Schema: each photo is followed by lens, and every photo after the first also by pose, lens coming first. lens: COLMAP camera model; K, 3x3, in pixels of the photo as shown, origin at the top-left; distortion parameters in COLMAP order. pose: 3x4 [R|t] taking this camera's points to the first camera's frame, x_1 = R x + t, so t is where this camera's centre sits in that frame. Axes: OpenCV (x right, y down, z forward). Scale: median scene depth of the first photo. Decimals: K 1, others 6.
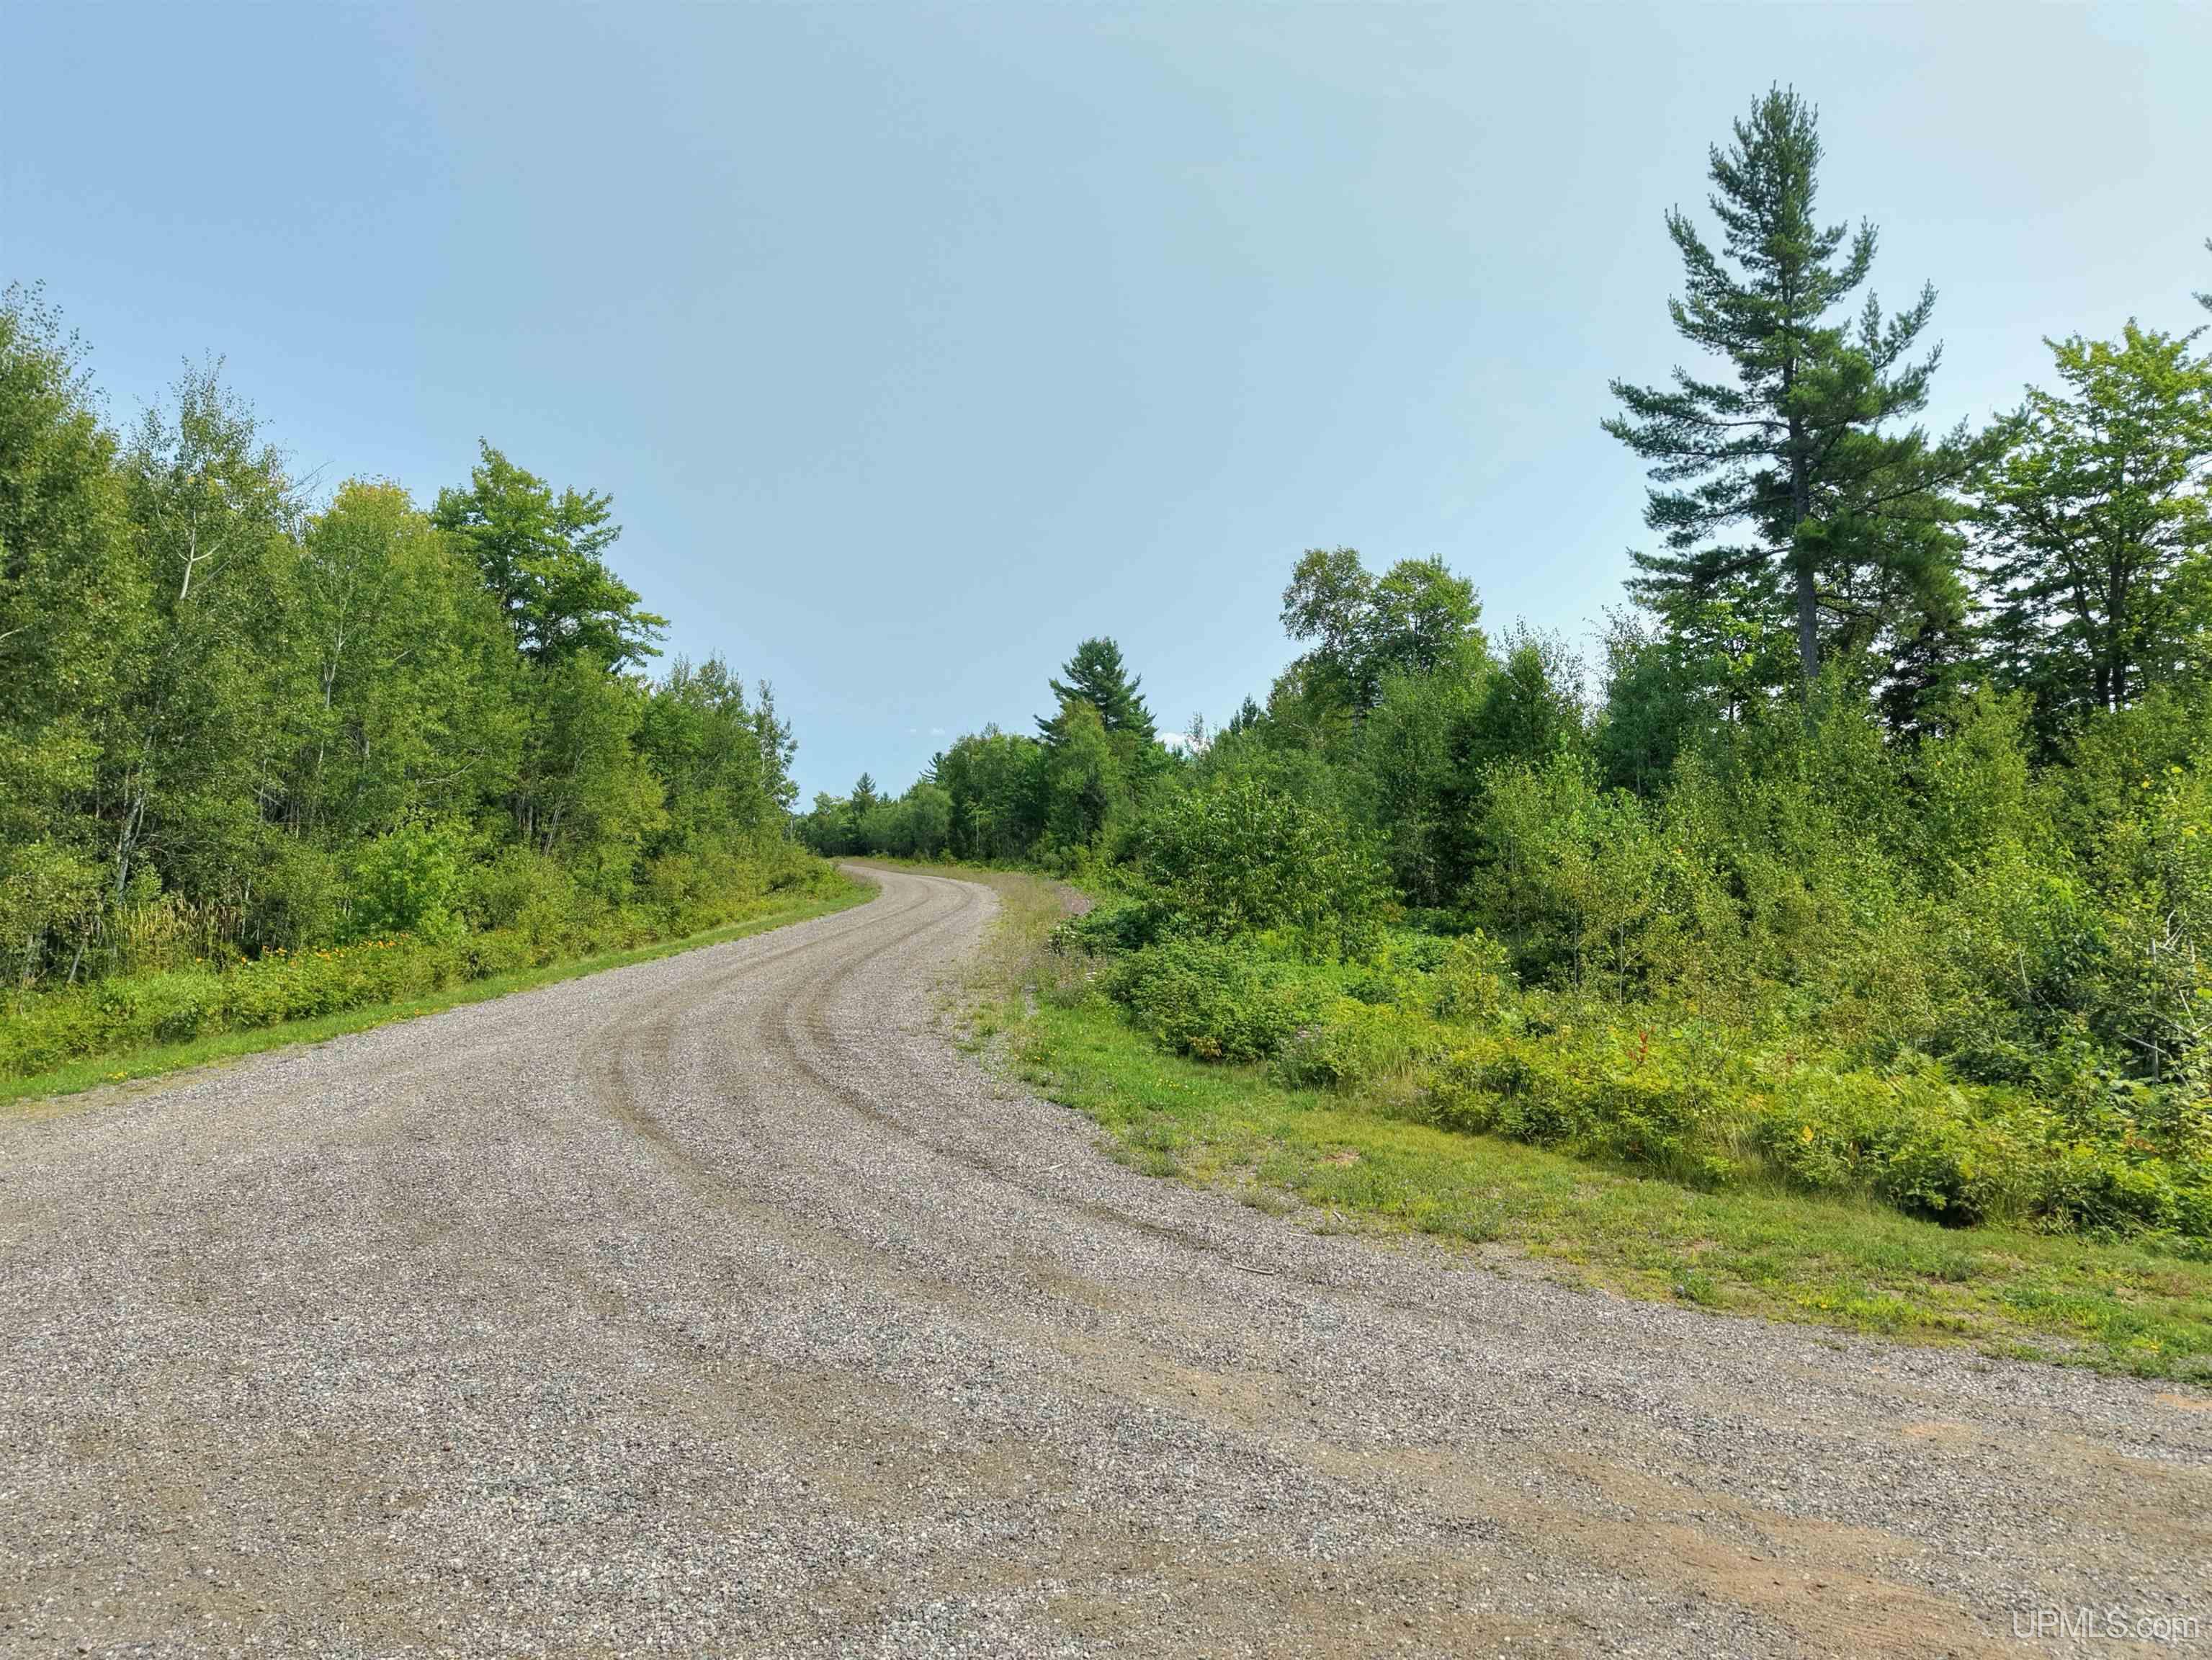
lens RADIAL K [[1399.1, 0, 1103.0], [0, 1399.1, 846.9], [0, 0, 1]] dist [-0.017505, -0.004455]
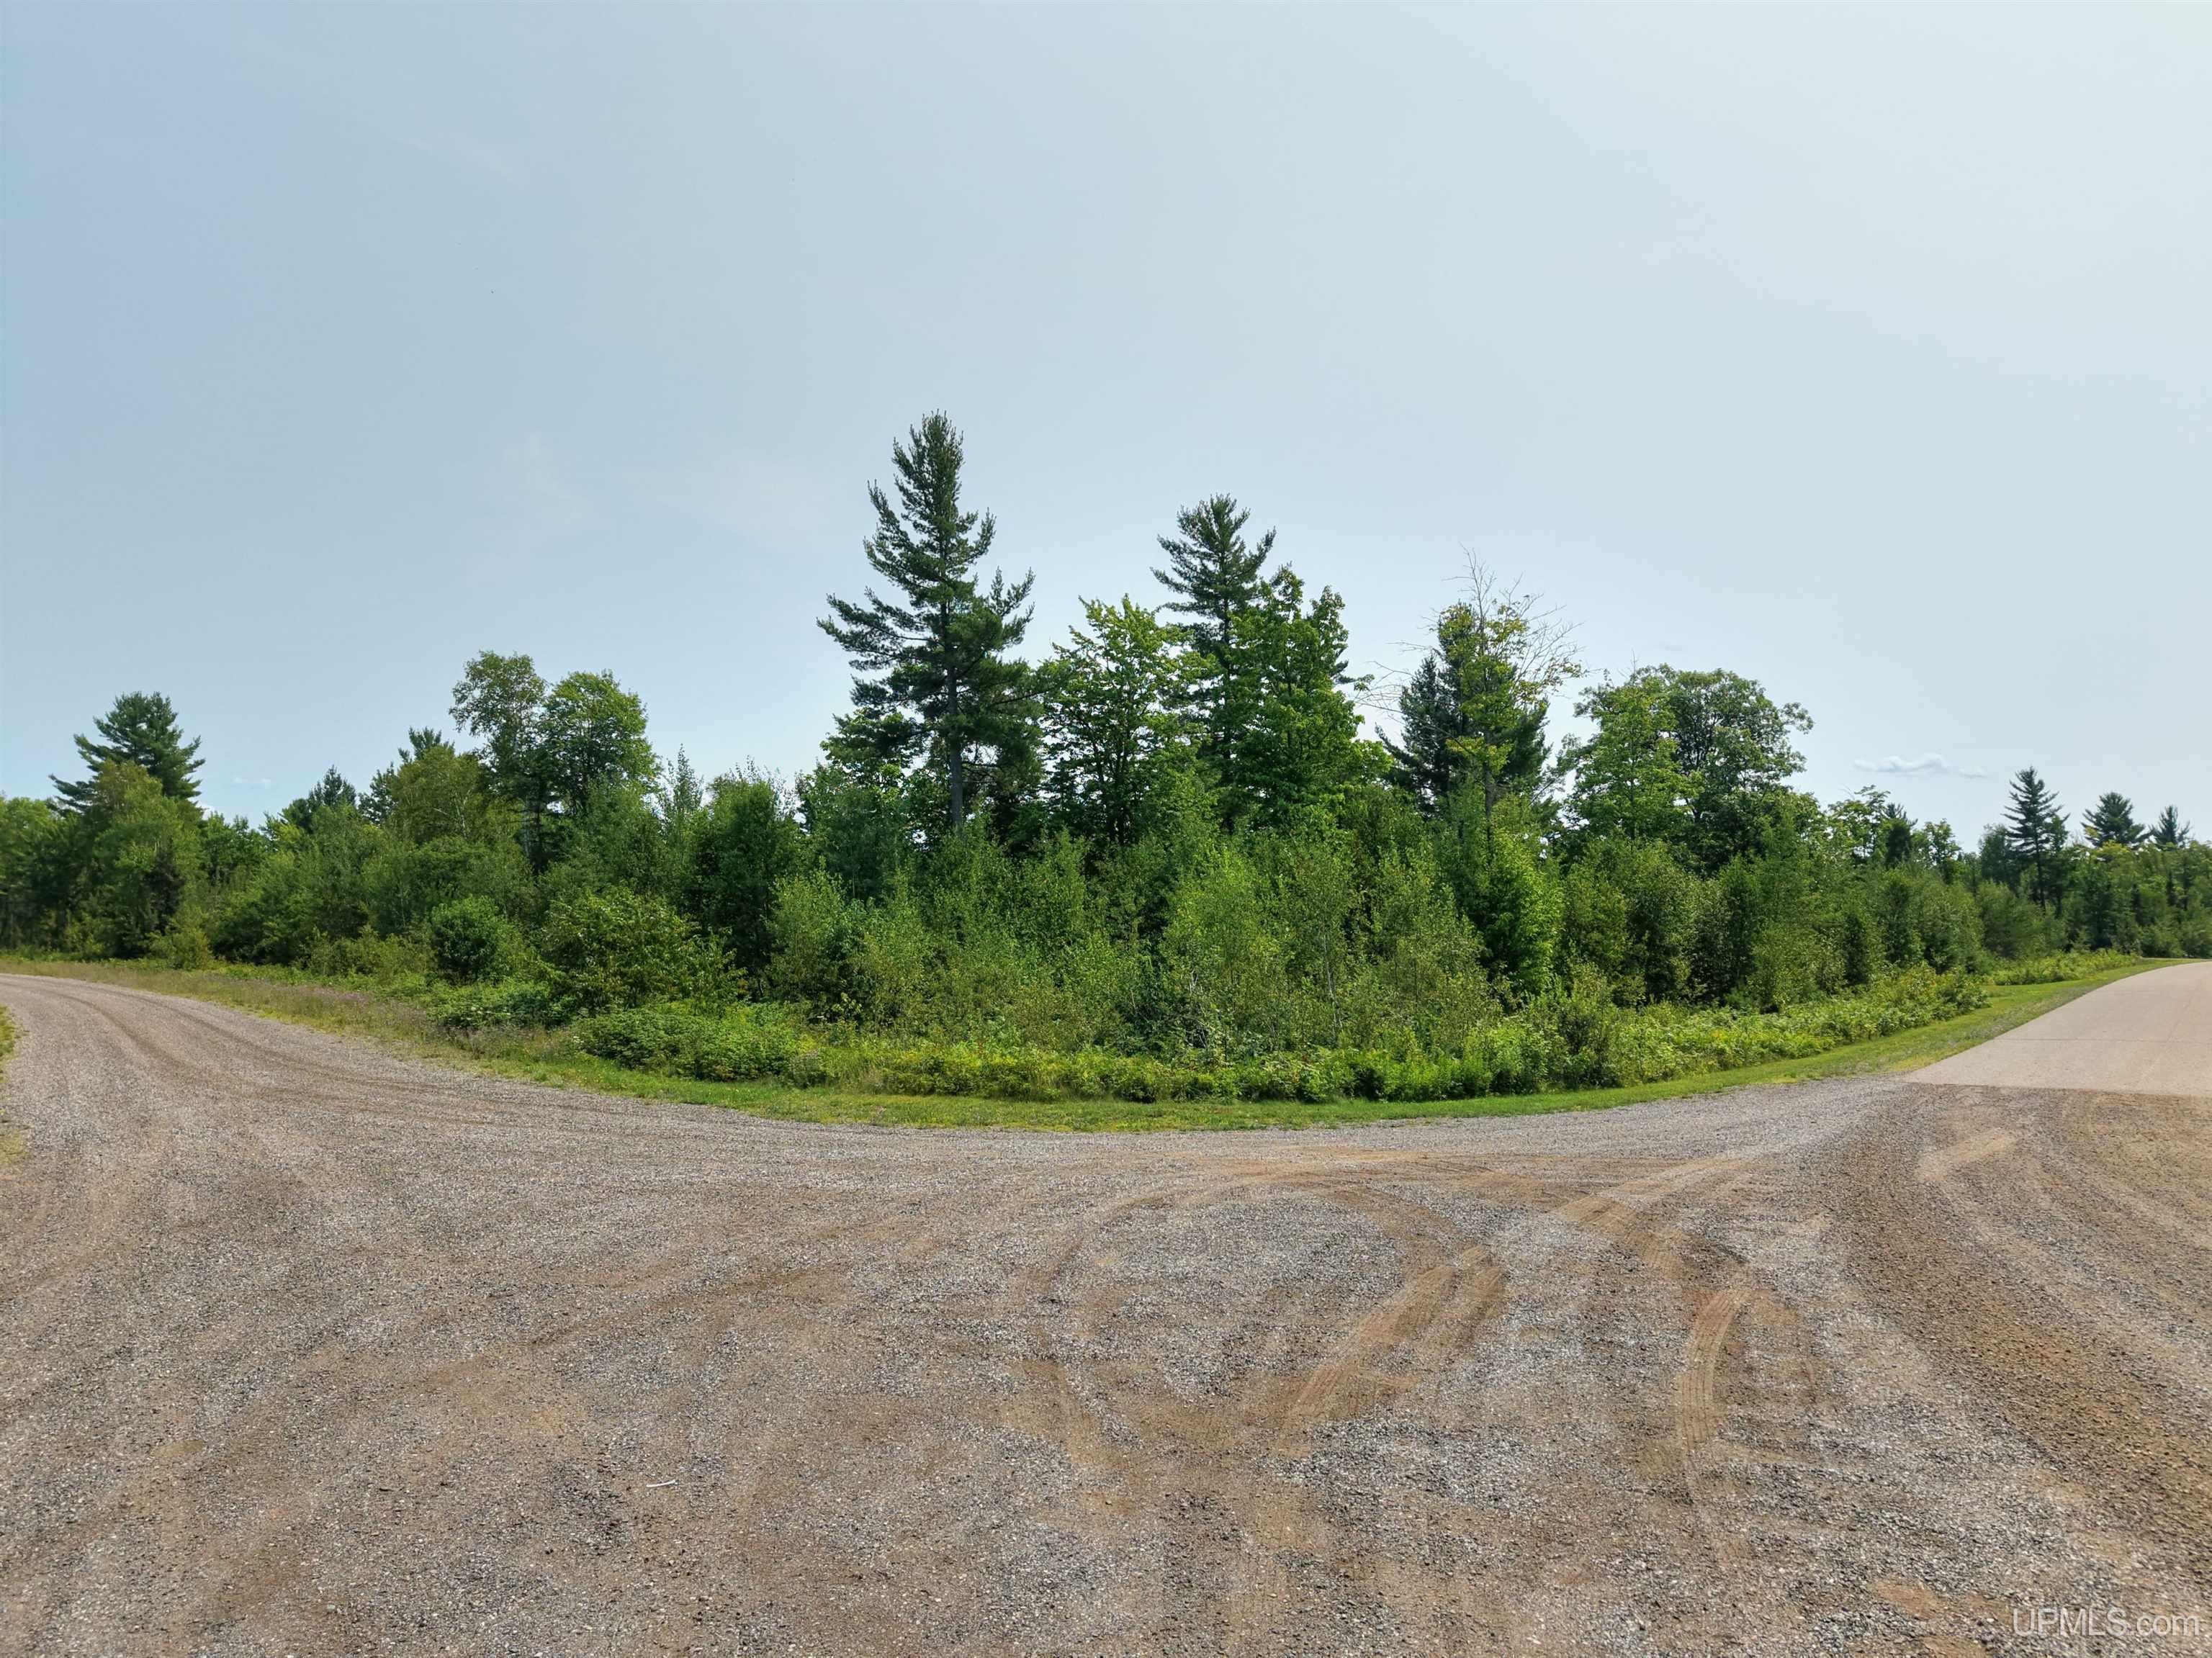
lens RADIAL K [[1398.8, 0, 1103.0], [0, 1398.8, 845.9], [0, 0, 1]] dist [-0.017505, -0.004455]
pose [[0.790202, 0.027789, 0.612216, -0.240736], [0.006262, 0.998553, -0.053408, -0.010894], [-0.612814, 0.046036, 0.788885, -0.225751]]
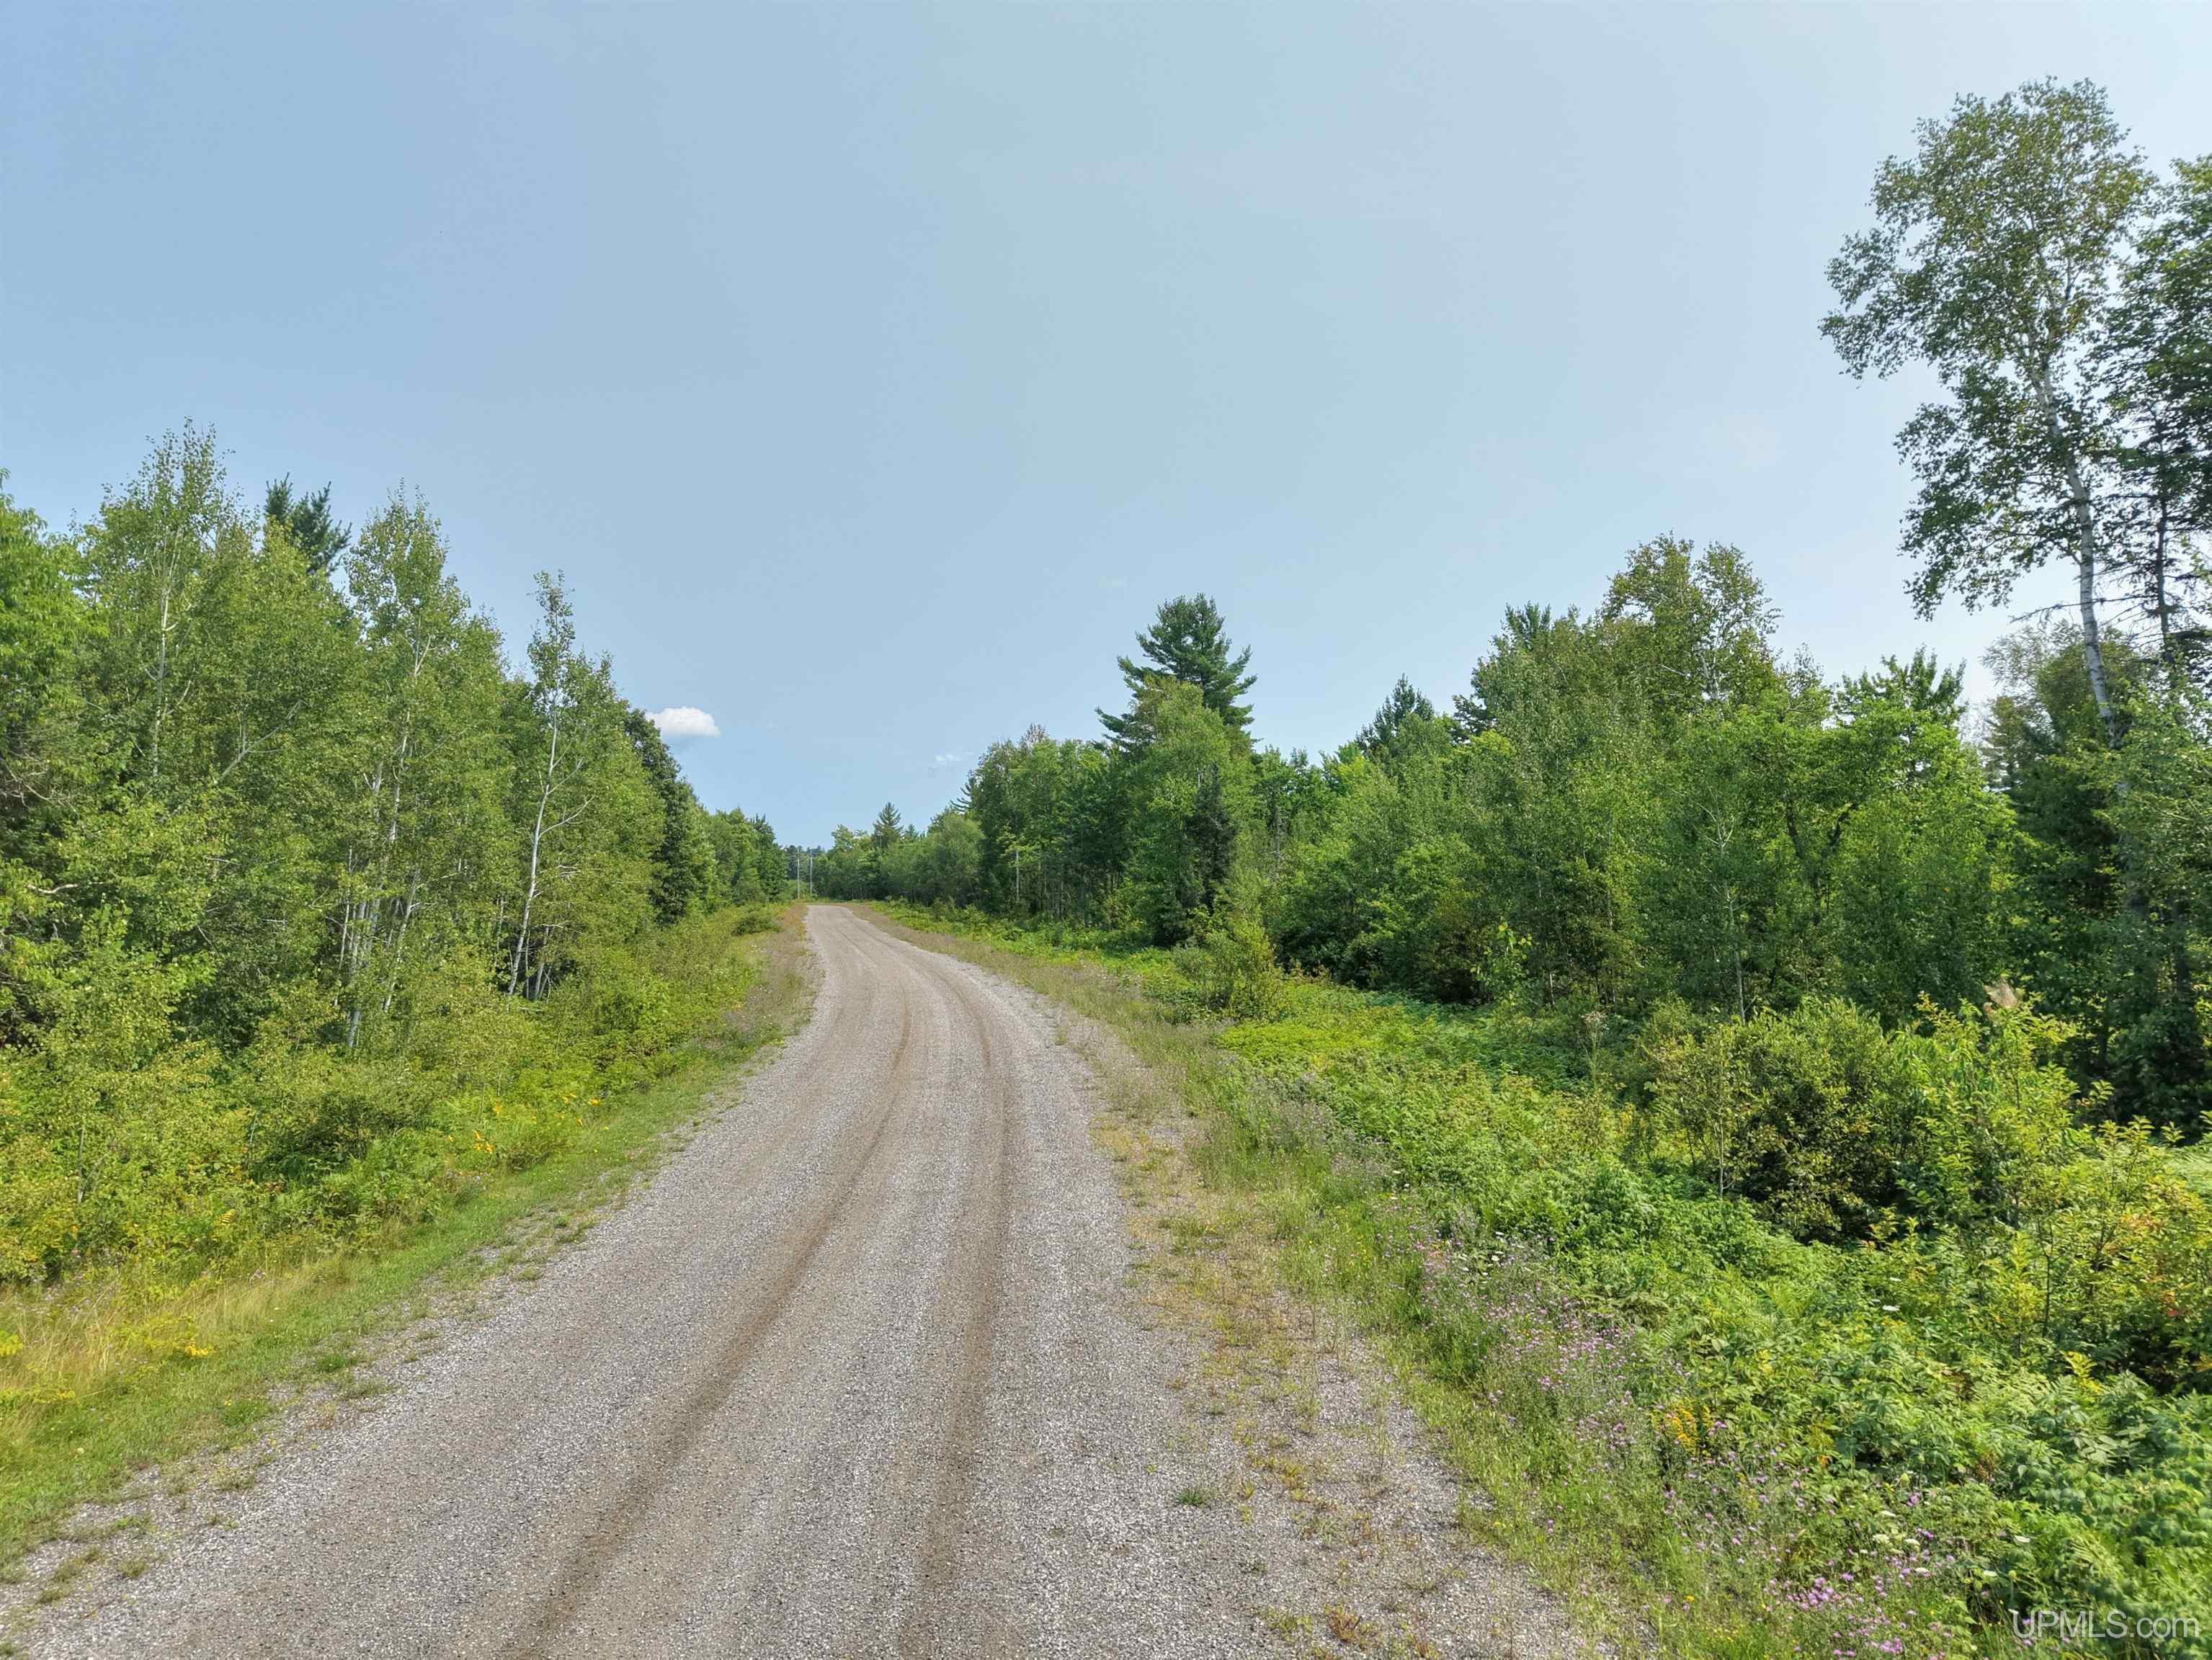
lens RADIAL K [[1398.9, 0, 1103.0], [0, 1398.9, 846.9], [0, 0, 1]] dist [-0.017505, -0.004455]
pose [[0.999533, -0.011326, -0.028366, -0.113003], [0.010673, 0.999677, -0.023077, -0.036773], [0.028618, 0.022764, 0.999331, 1.264862]]
